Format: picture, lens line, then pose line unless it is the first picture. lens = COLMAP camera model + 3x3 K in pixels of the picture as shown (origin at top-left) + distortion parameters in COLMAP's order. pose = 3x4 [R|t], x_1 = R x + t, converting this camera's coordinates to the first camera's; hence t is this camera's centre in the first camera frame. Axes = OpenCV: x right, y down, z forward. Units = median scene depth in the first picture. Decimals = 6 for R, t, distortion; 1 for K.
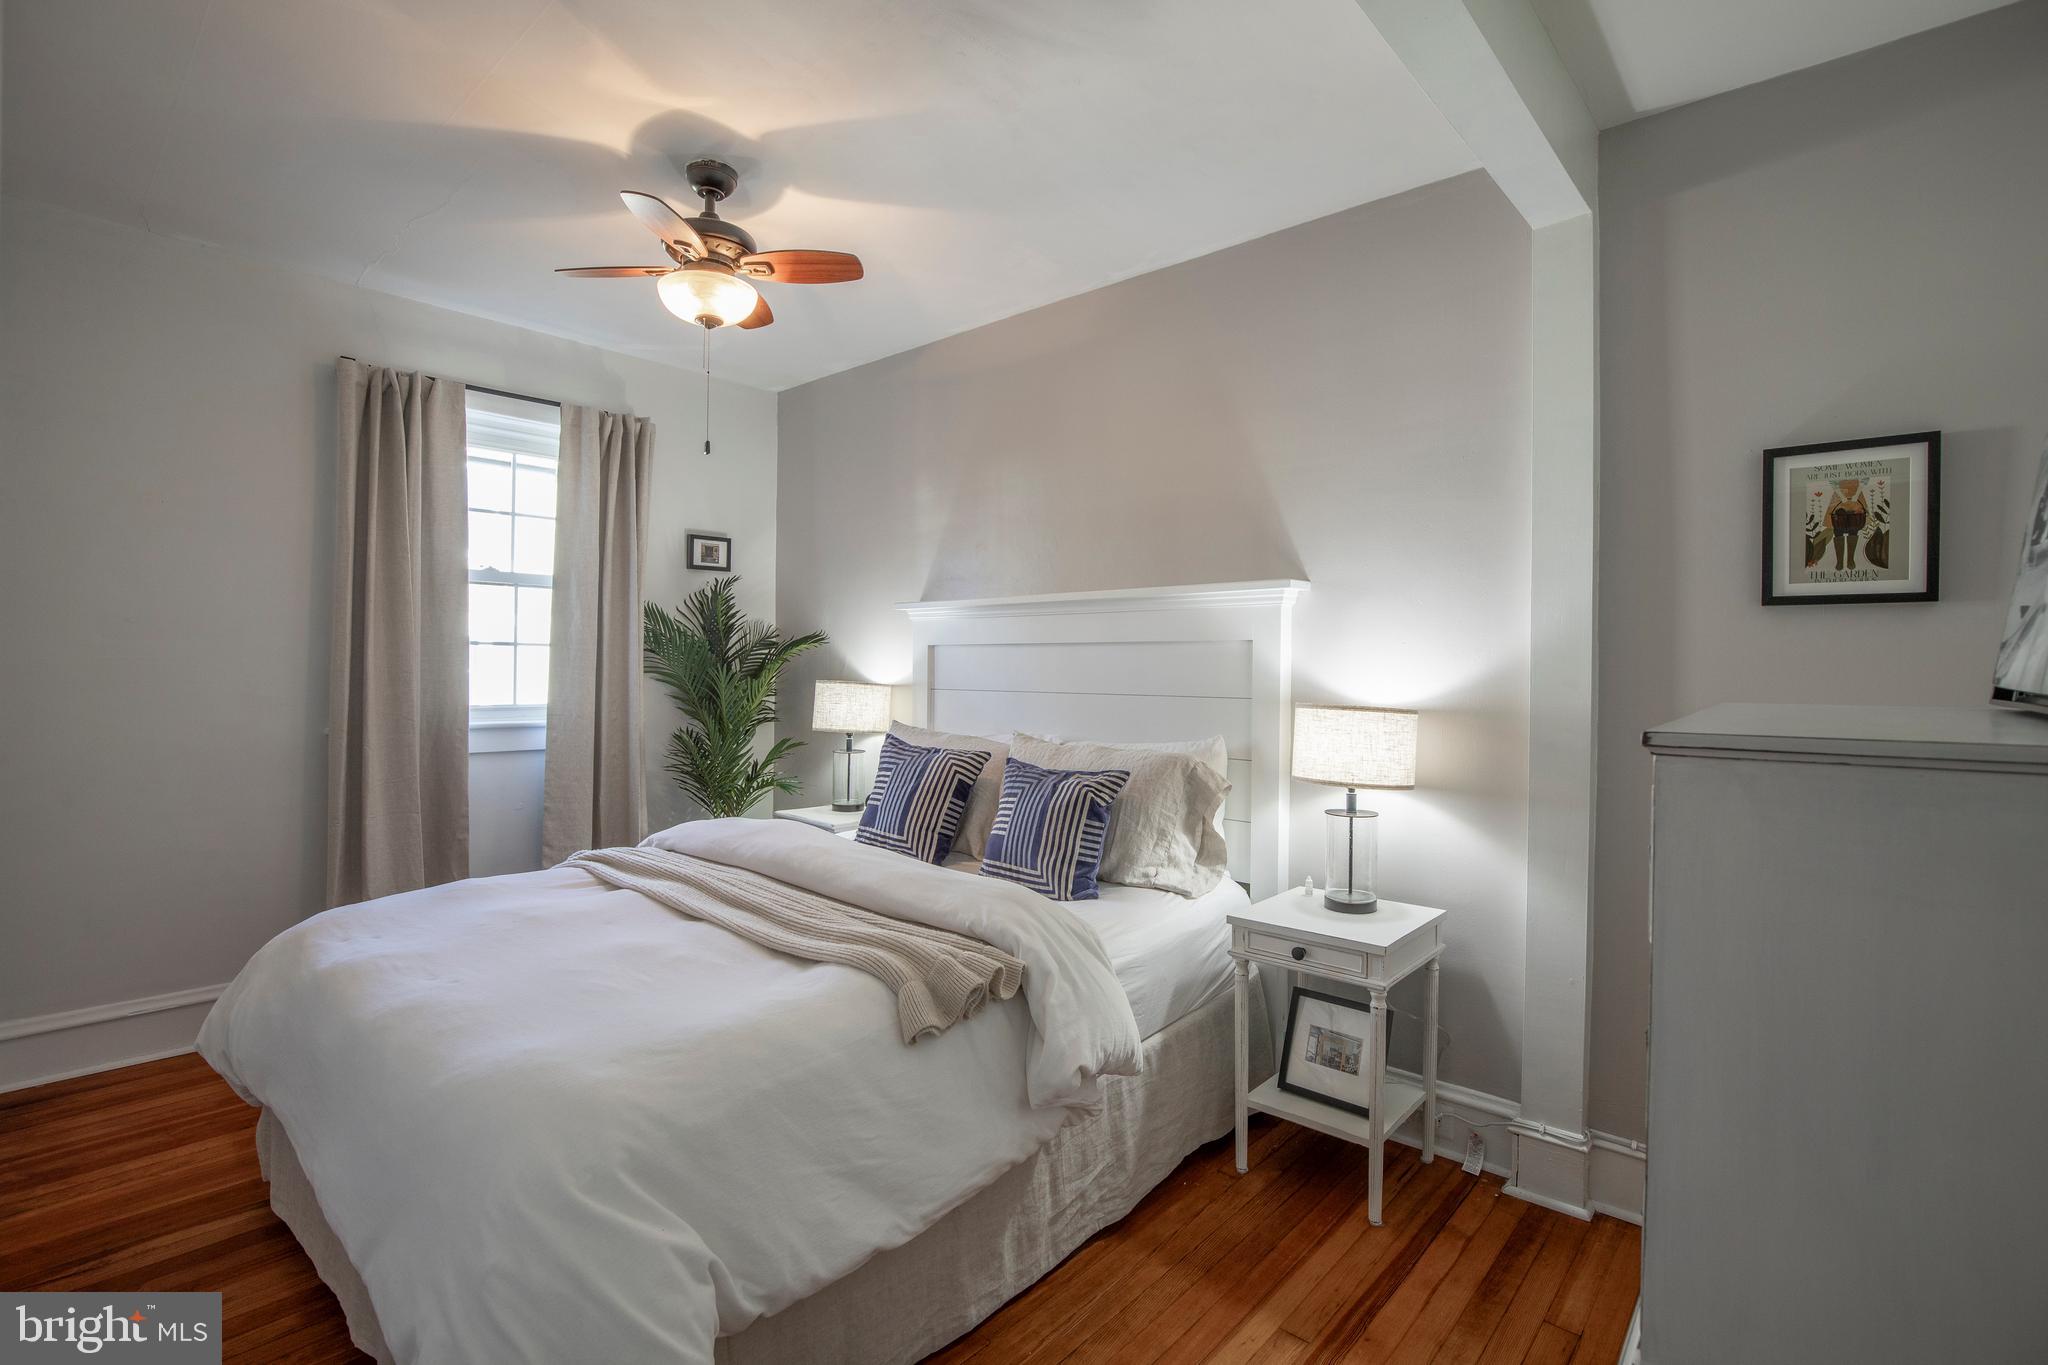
lens RADIAL K [[945.8, 0, 1038.7], [0, 945.8, 674.5], [0, 0, 1]] dist [-0.038319, 0.006443]
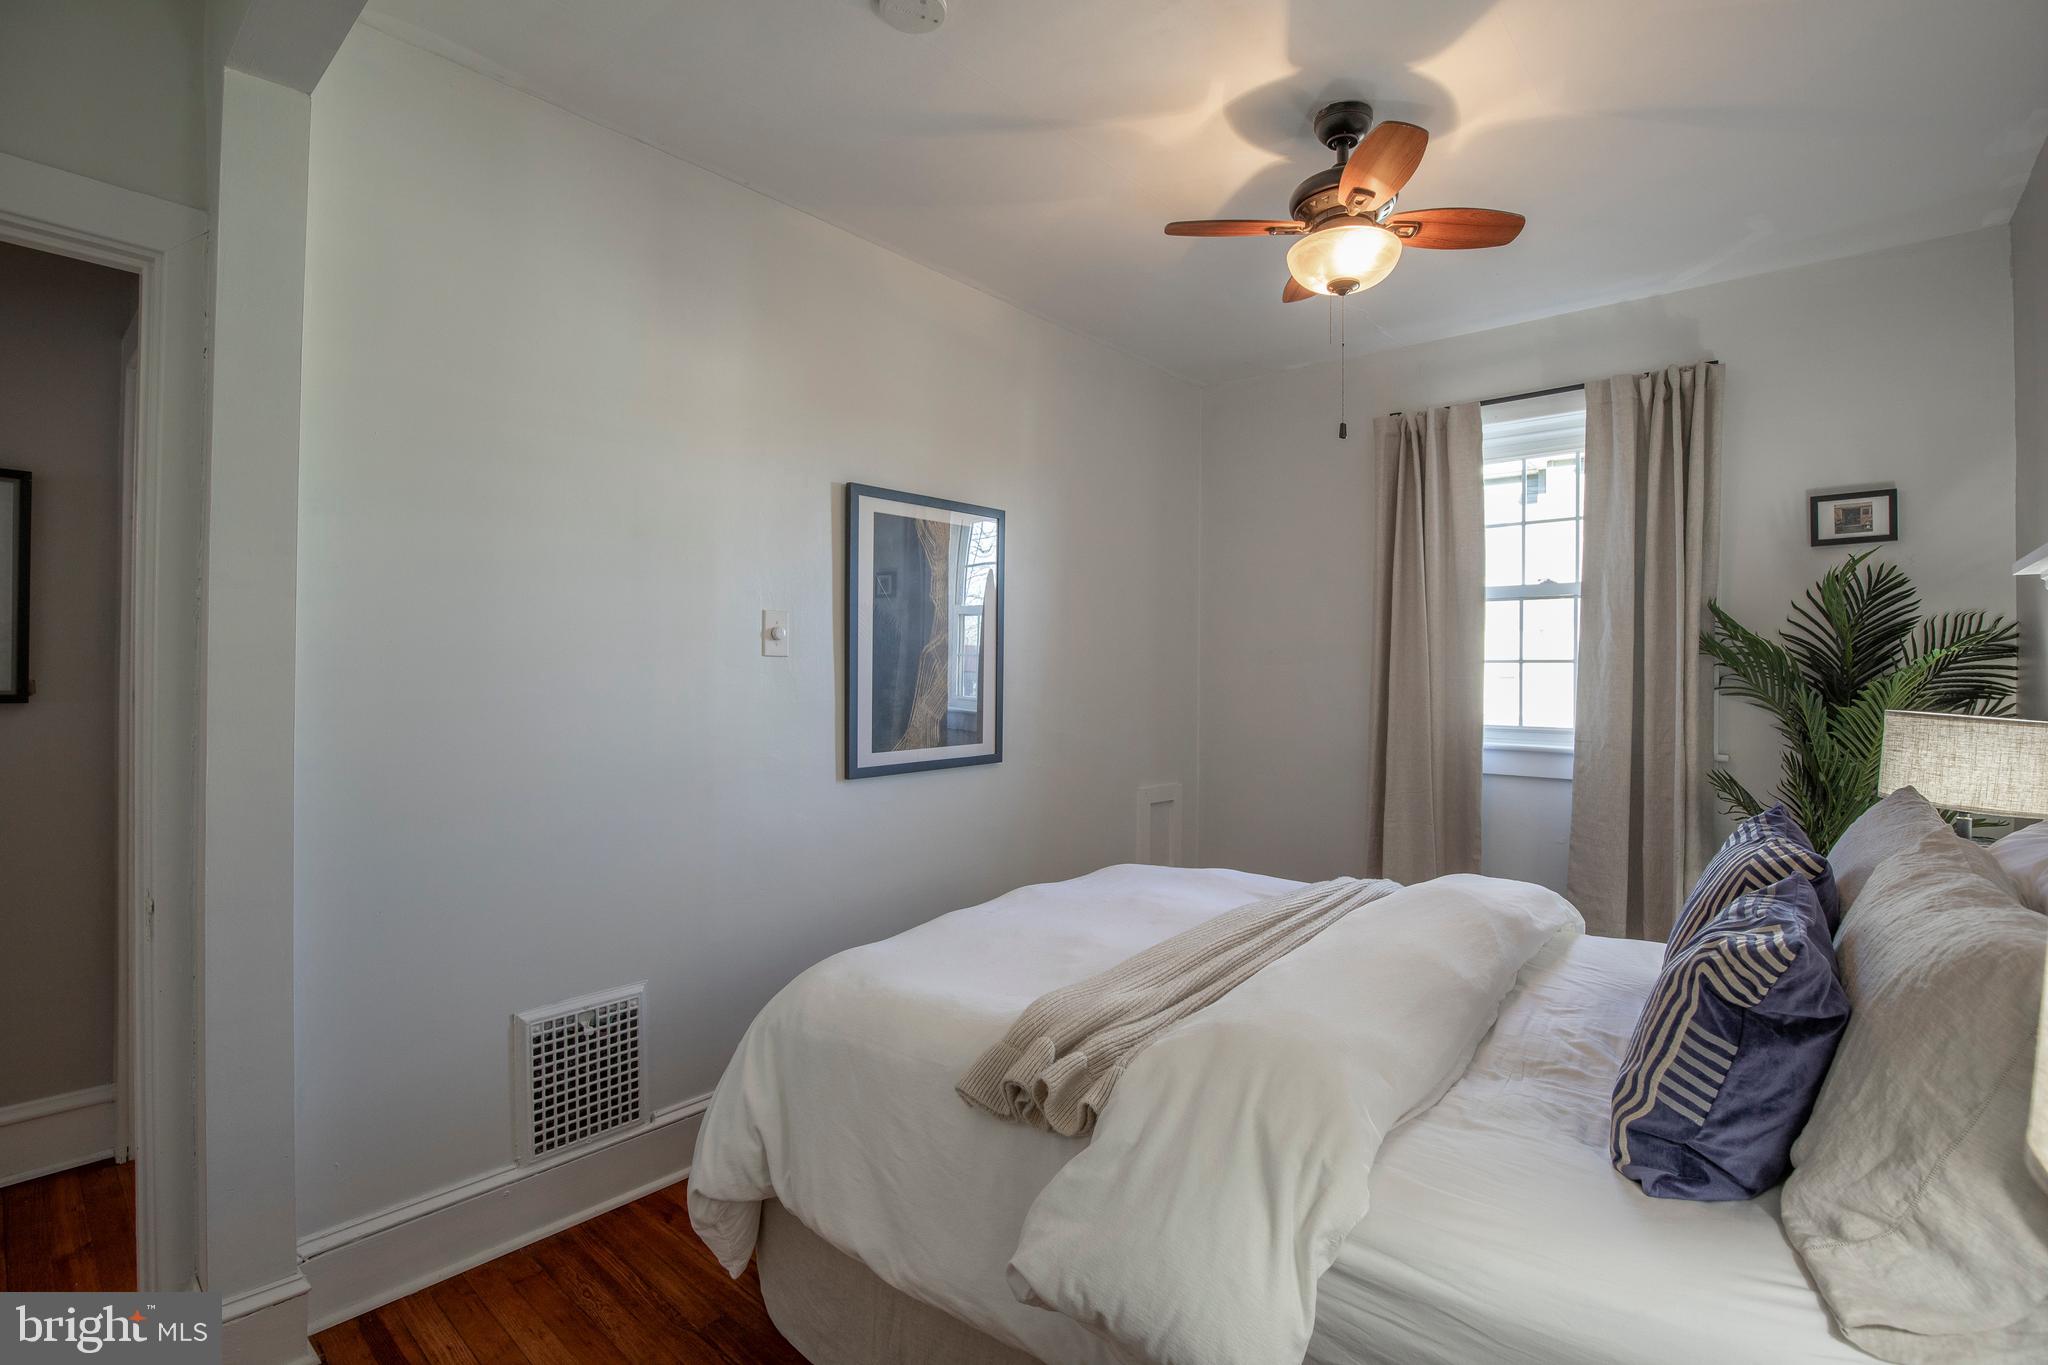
lens RADIAL K [[945.8, 0, 1040.9], [0, 945.8, 676.5], [0, 0, 1]] dist [-0.038319, 0.006443]
pose [[0.008422, -0.009914, -0.999915, 0.352805], [-0.014503, 0.999844, -0.010036, -0.001287], [0.999859, 0.014586, 0.008277, 0.492251]]
